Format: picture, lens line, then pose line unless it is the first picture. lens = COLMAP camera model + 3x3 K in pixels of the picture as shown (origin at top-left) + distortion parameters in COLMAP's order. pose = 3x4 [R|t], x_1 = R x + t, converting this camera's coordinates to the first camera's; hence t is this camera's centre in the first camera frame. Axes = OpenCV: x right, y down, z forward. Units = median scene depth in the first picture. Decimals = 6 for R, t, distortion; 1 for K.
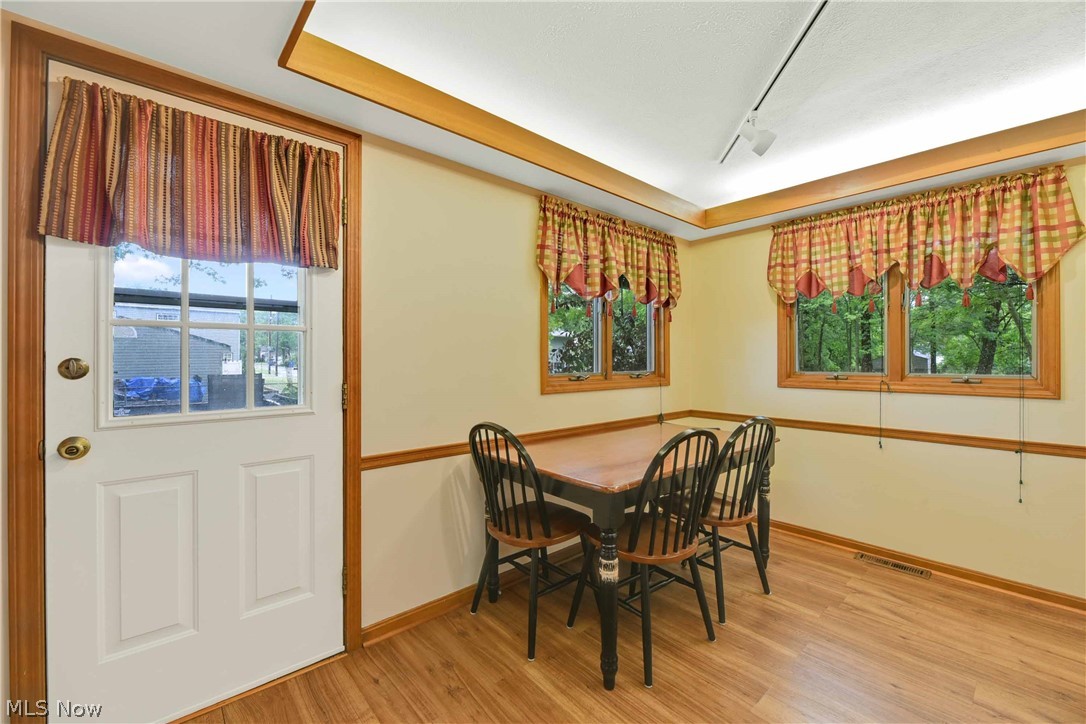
lens RADIAL K [[436.7, 0, 546.5], [0, 436.7, 360.4], [0, 0, 1]] dist [-0.006576, -0.000391]
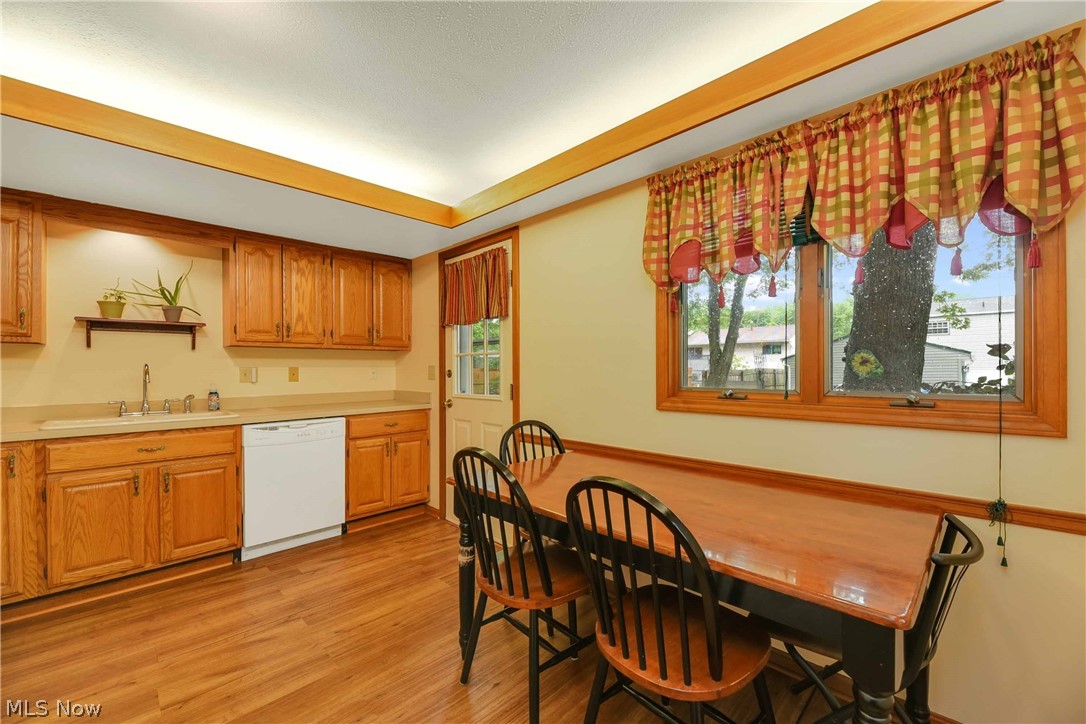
lens RADIAL K [[443.1, 0, 539.9], [0, 443.1, 369.5], [0, 0, 1]] dist [-0.007726, -0.000145]
pose [[0.046620, 0.000543, -0.998913, 1.111470], [0.002792, 0.999996, 0.000674, -0.002597], [0.998909, -0.002820, 0.046618, 0.960103]]
